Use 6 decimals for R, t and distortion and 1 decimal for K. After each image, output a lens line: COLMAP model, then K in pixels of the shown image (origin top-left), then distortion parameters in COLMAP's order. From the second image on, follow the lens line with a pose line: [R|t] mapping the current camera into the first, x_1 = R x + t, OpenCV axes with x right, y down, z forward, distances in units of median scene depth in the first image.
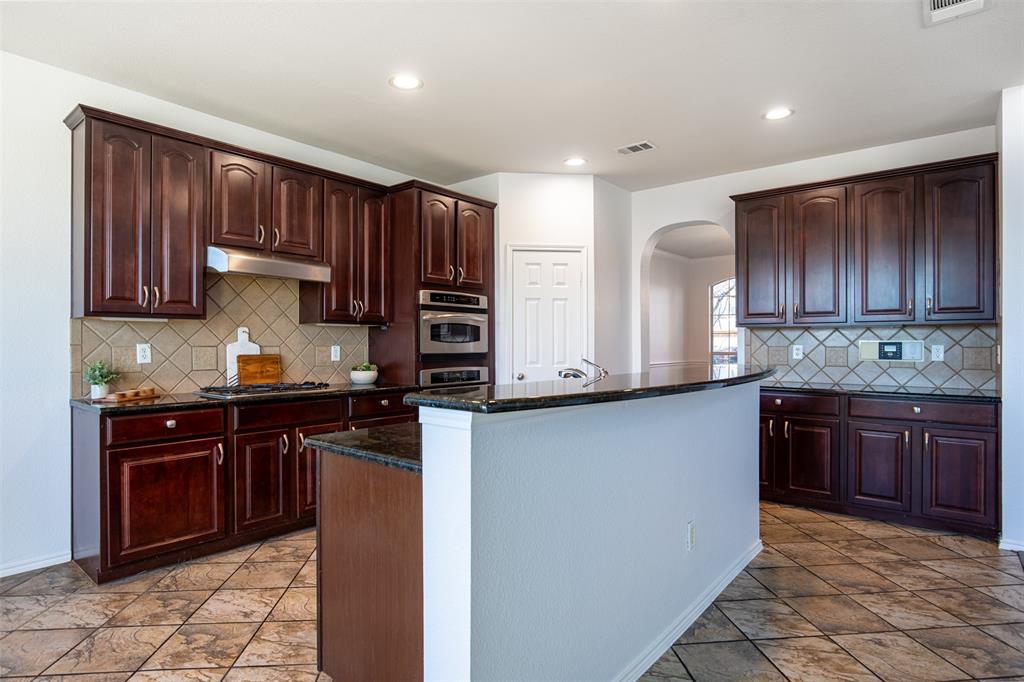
lens RADIAL K [[556.9, 0, 509.1], [0, 556.9, 334.9], [0, 0, 1]] dist [0.001549, 0.002467]
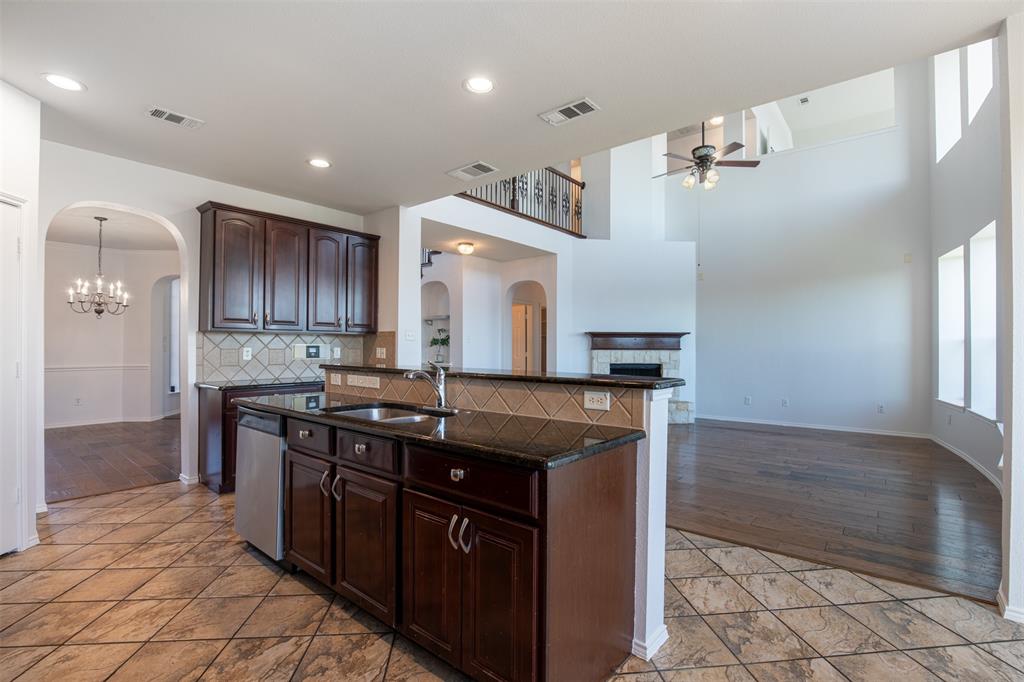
lens RADIAL K [[463.6, 0, 513.7], [0, 463.6, 348.1], [0, 0, 1]] dist [-0.017105, 0.002050]
pose [[0.013285, -0.005100, 0.999899, -0.456868], [-0.021023, 0.999765, 0.005379, 0.002422], [-0.999691, -0.021092, 0.013175, 0.469084]]
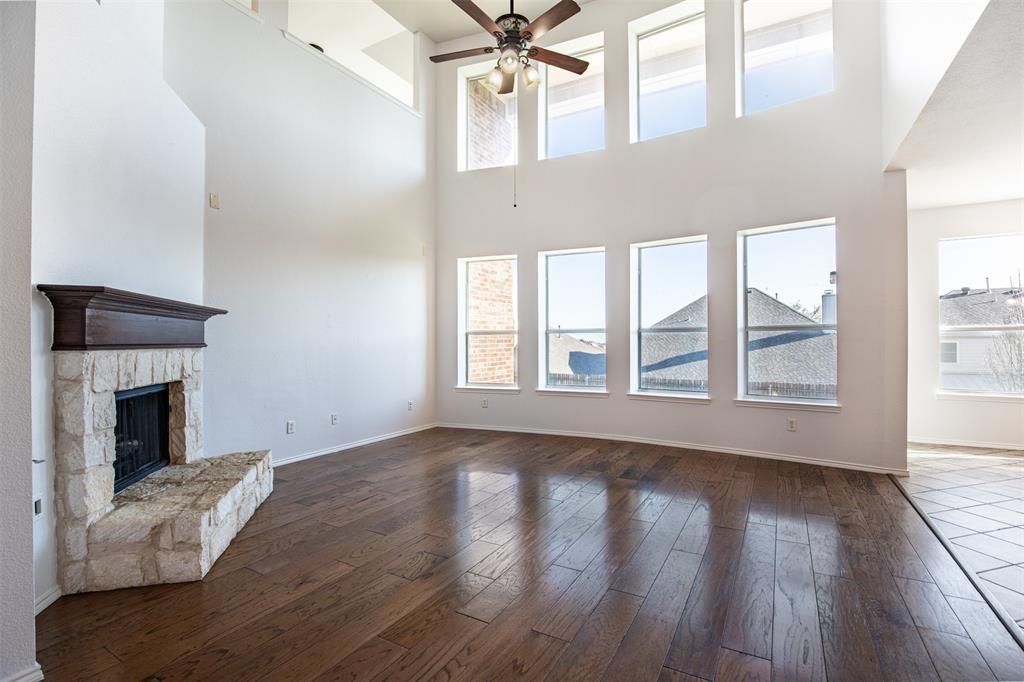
lens RADIAL K [[463.6, 0, 511.8], [0, 463.6, 345.0], [0, 0, 1]] dist [-0.017105, 0.002050]
pose [[-0.988167, 0.004116, -0.153327, 0.928890], [0.006146, 0.999900, -0.012770, 0.015671], [0.153259, -0.013561, -0.988093, 0.750046]]
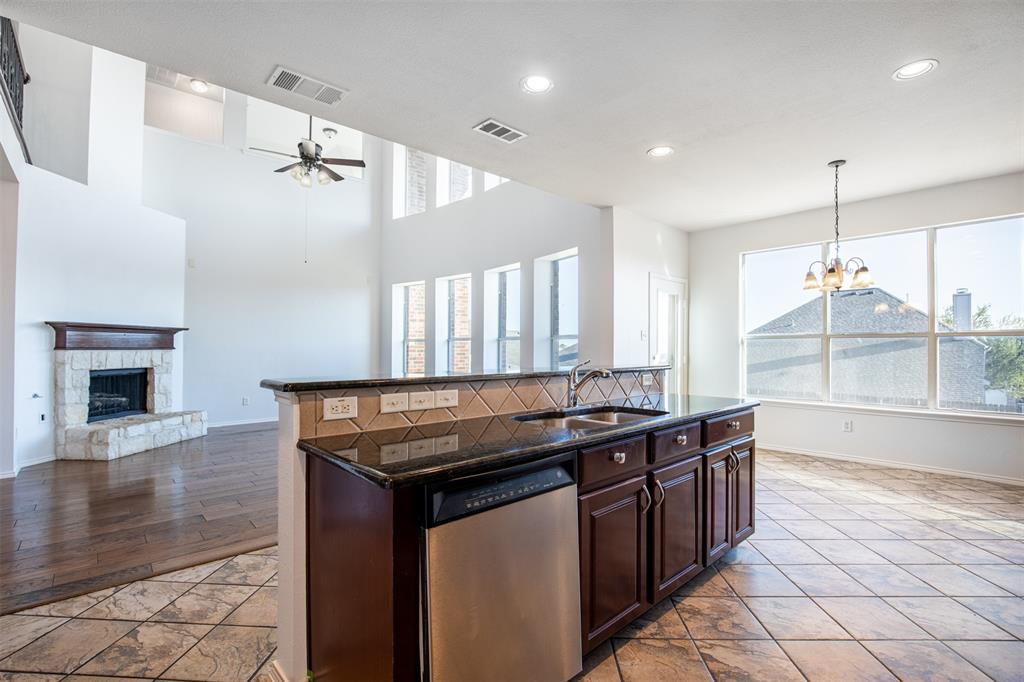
lens RADIAL K [[463.6, 0, 510.0], [0, 463.6, 344.3], [0, 0, 1]] dist [-0.017105, 0.002050]
pose [[-0.989000, -0.002477, 0.147893, 0.087532], [-0.006155, 0.999683, -0.024418, 0.018664], [-0.147785, -0.025059, -0.988702, 1.121183]]
